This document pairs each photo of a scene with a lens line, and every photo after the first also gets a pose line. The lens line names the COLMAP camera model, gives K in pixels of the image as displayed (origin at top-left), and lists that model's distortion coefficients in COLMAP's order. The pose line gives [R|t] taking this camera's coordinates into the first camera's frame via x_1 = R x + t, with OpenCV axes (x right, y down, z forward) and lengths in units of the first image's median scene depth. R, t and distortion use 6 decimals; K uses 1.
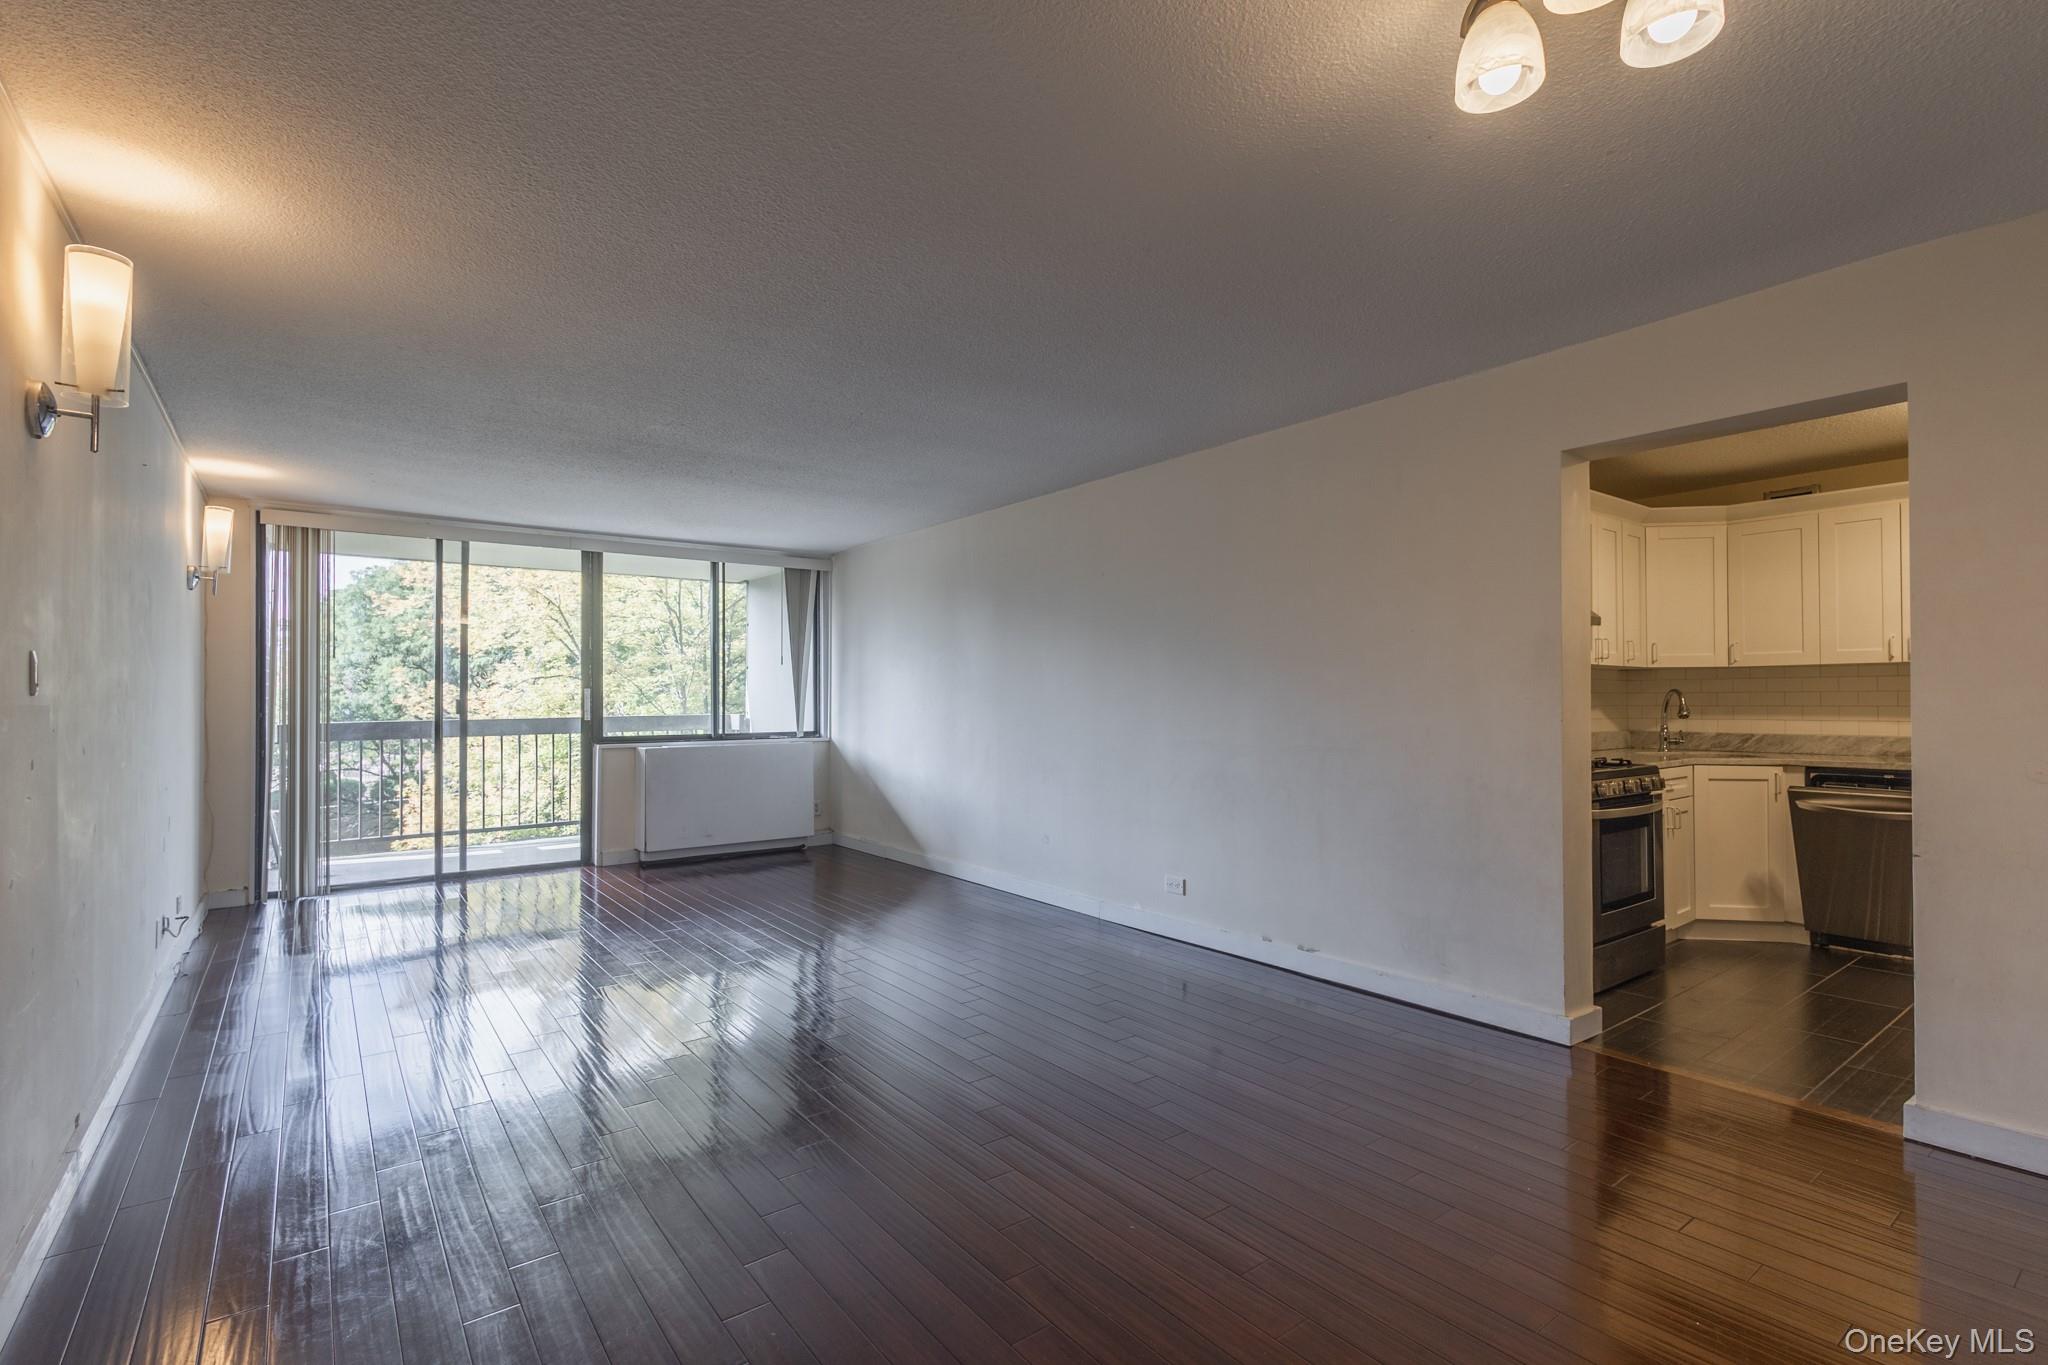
lens RADIAL K [[971.8, 0, 1021.0], [0, 971.8, 694.0], [0, 0, 1]] dist [0.018859, -0.004170]
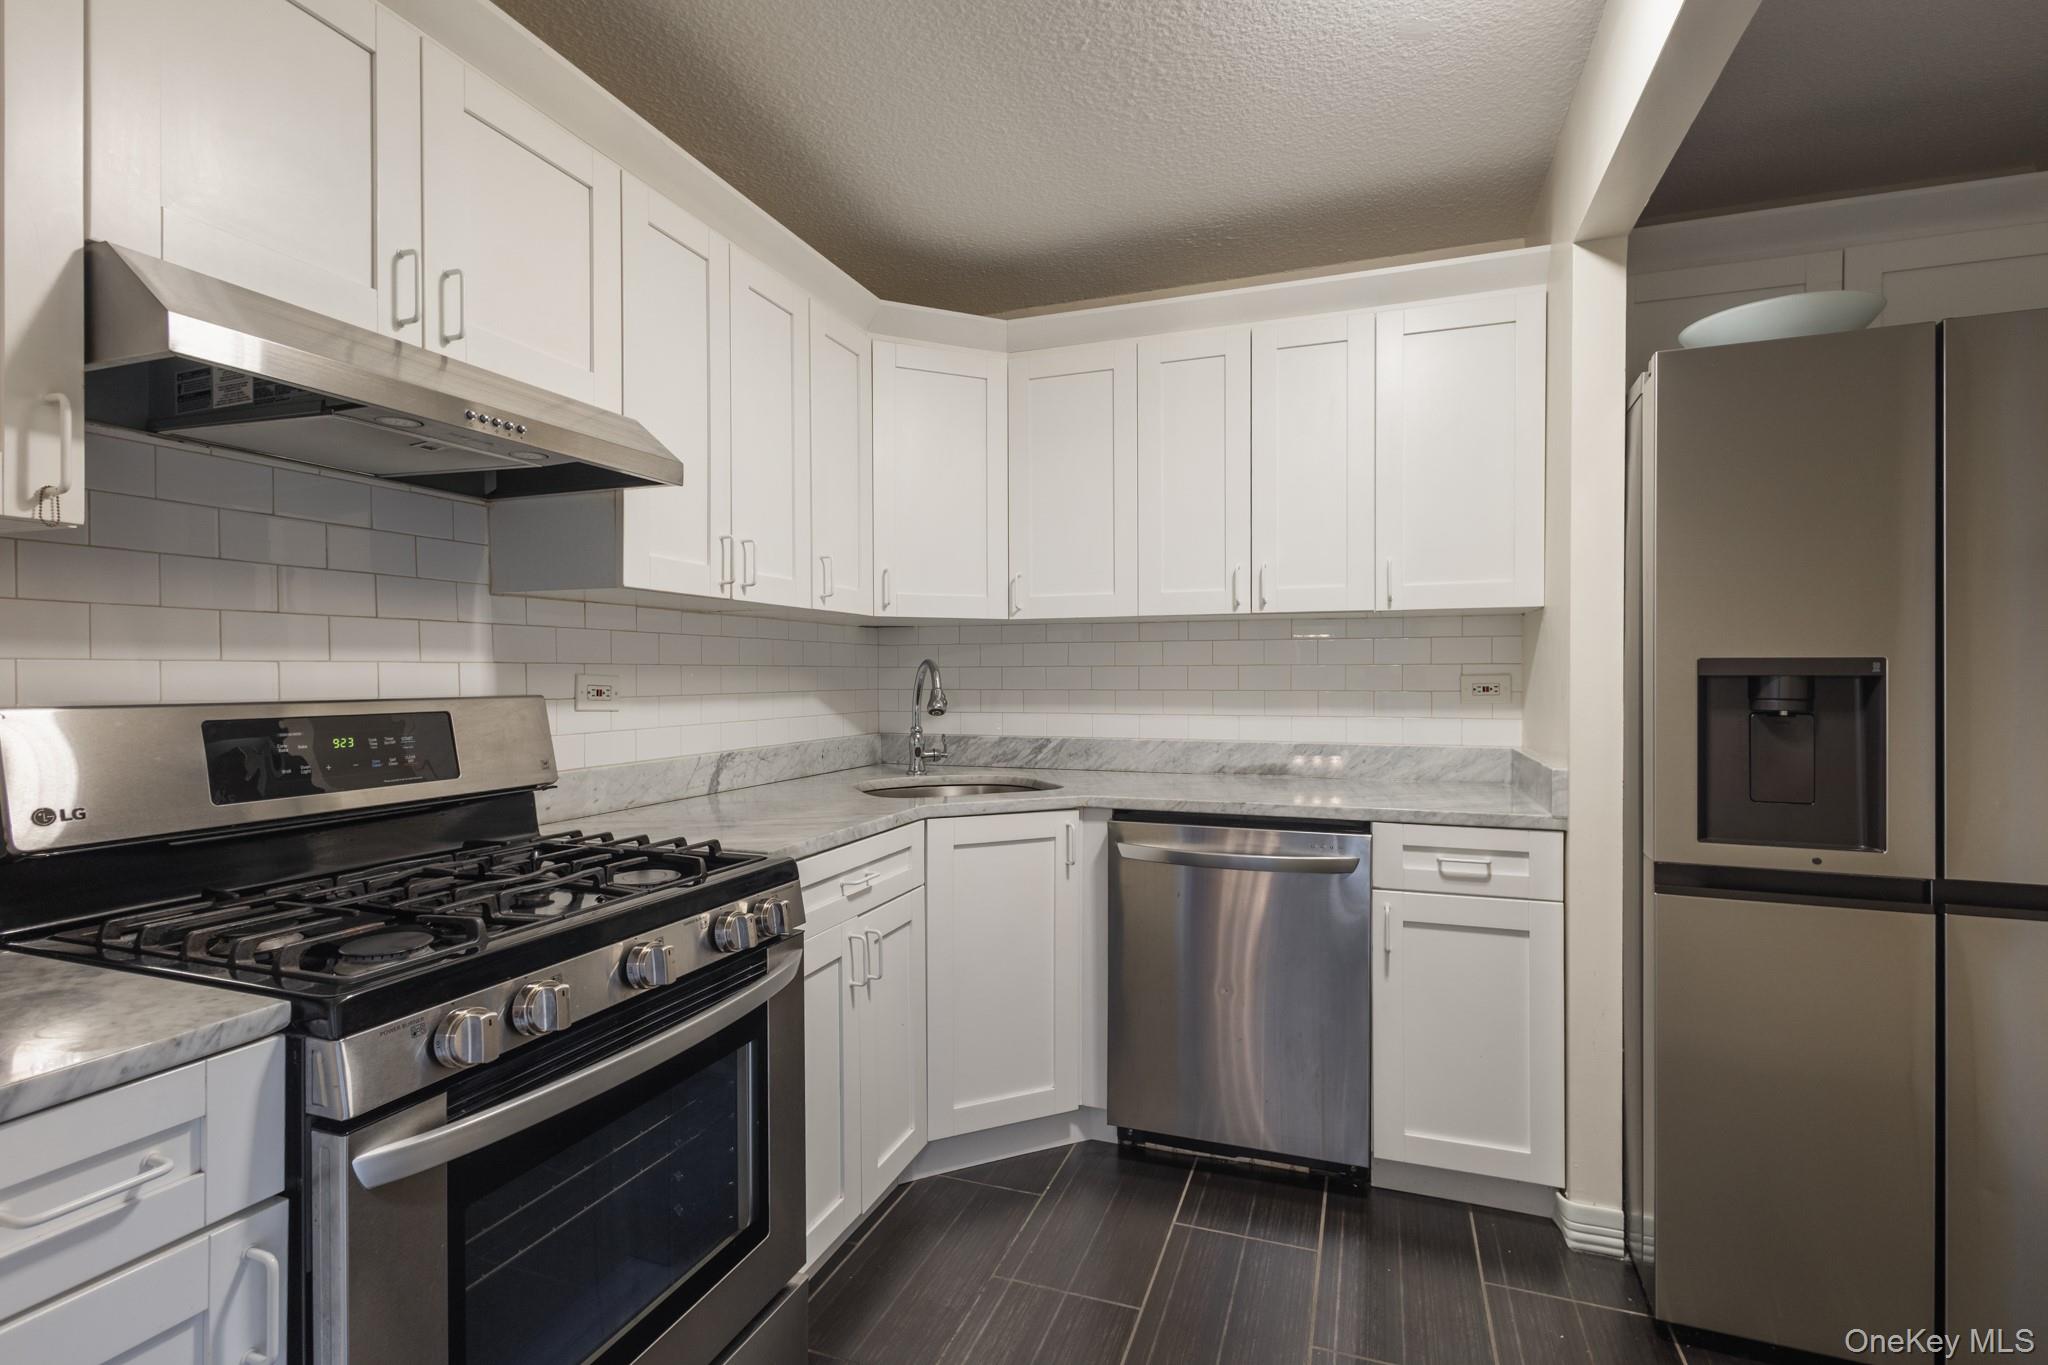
lens RADIAL K [[971.8, 0, 1040.6], [0, 971.8, 678.4], [0, 0, 1]] dist [0.018859, -0.004170]
pose [[0.842500, -0.001974, 0.538693, 0.444517], [-0.004477, 0.999933, 0.010665, -0.000671], [-0.538678, -0.011397, 0.842435, 0.533588]]
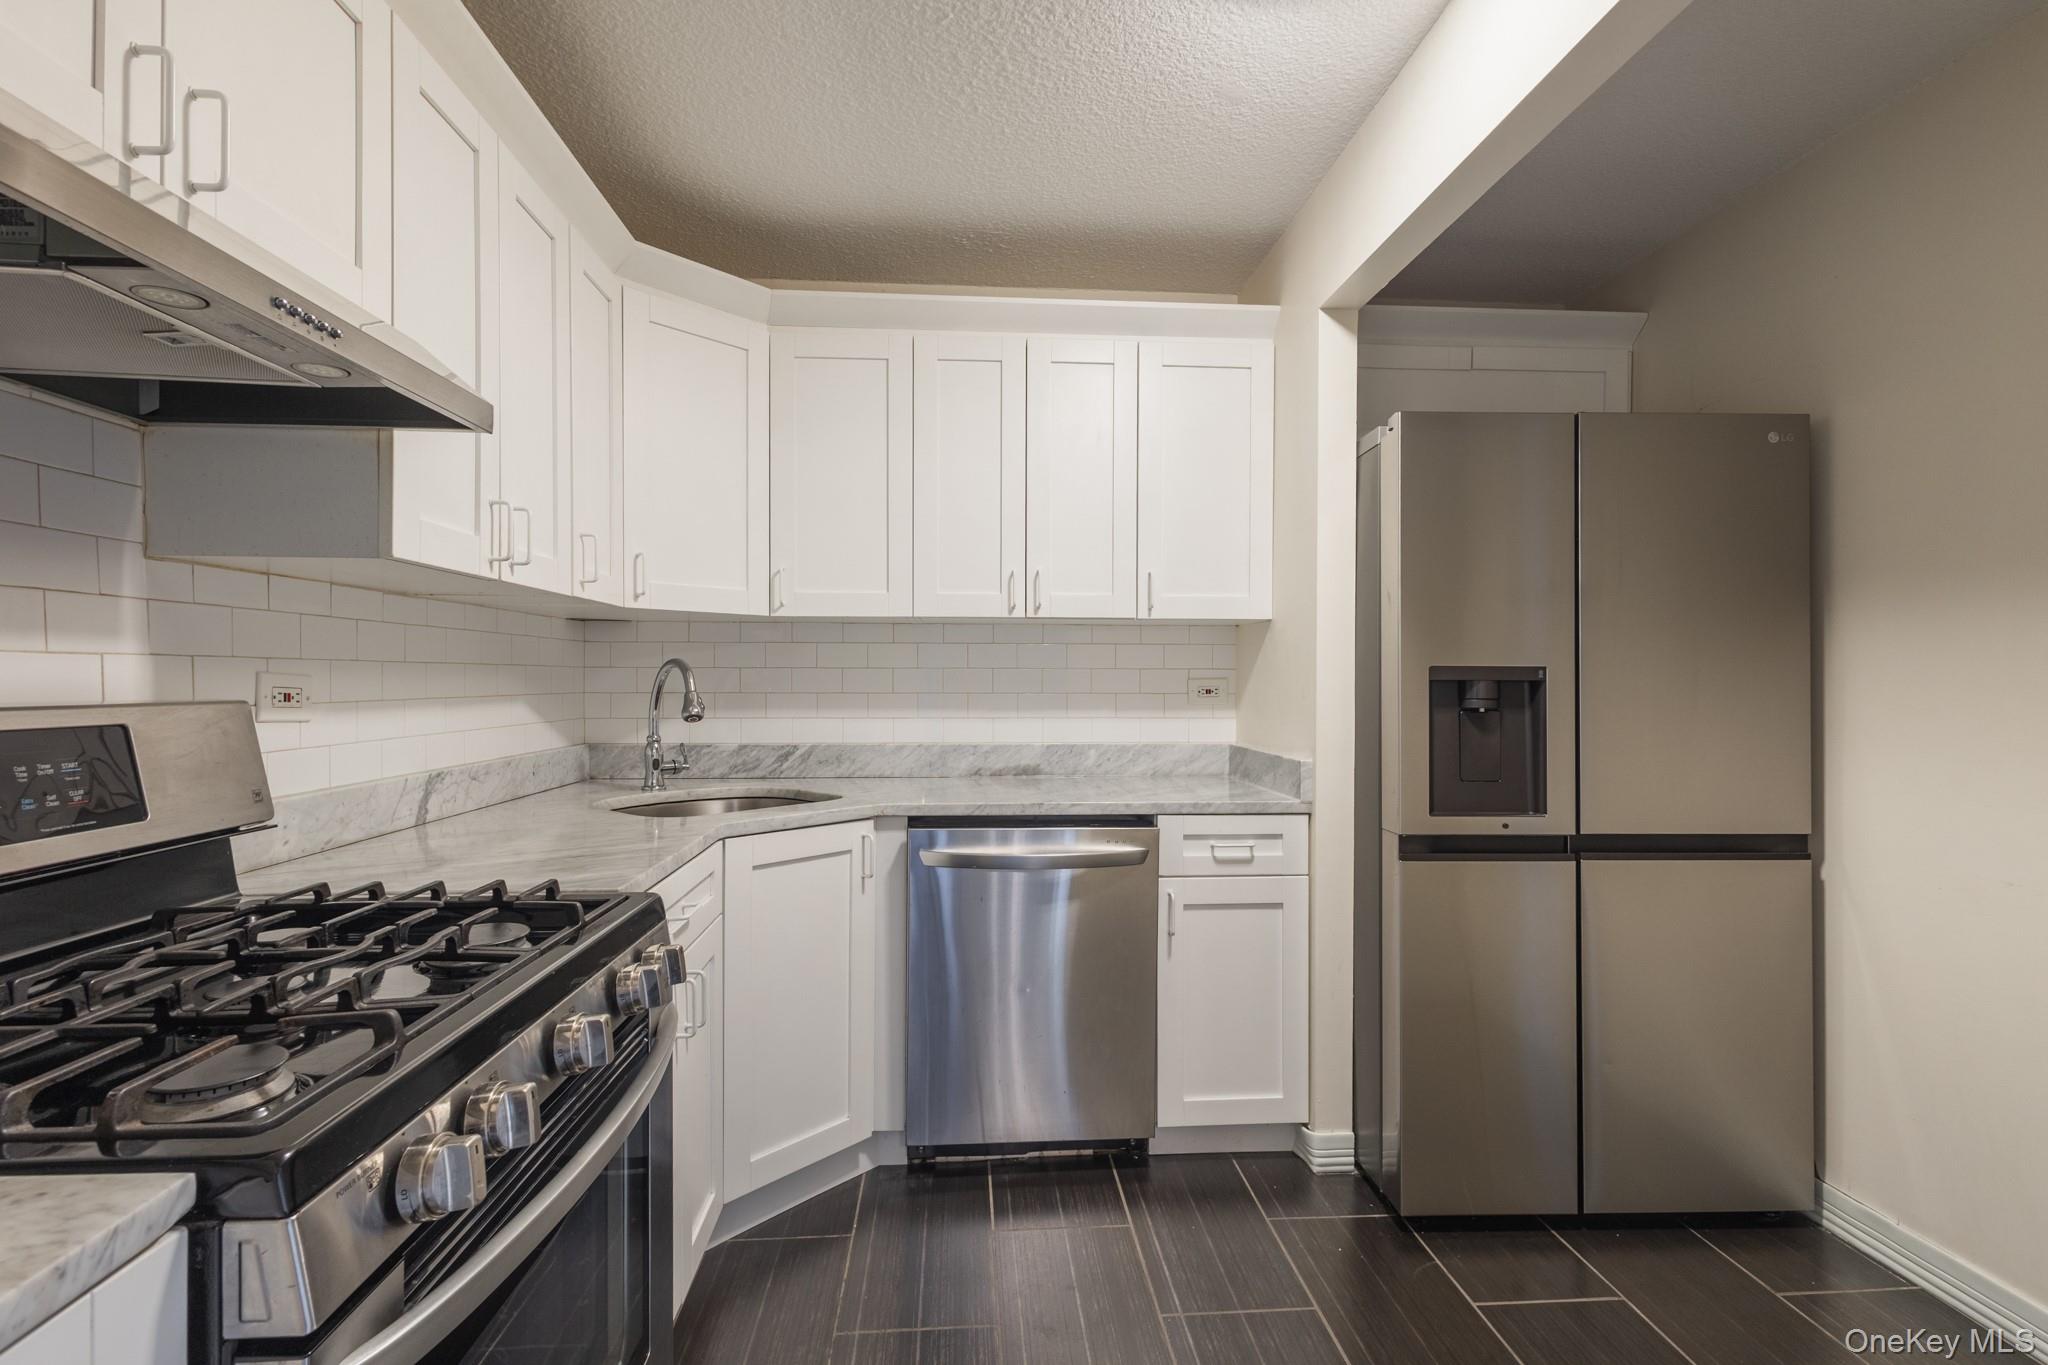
lens RADIAL K [[971.8, 0, 1038.0], [0, 971.8, 679.2], [0, 0, 1]] dist [0.018859, -0.004170]
pose [[0.546188, 0.002815, 0.837658, 0.380602], [-0.011655, 0.999923, 0.004240, 0.000916], [-0.837582, -0.012079, 0.546179, 0.613621]]
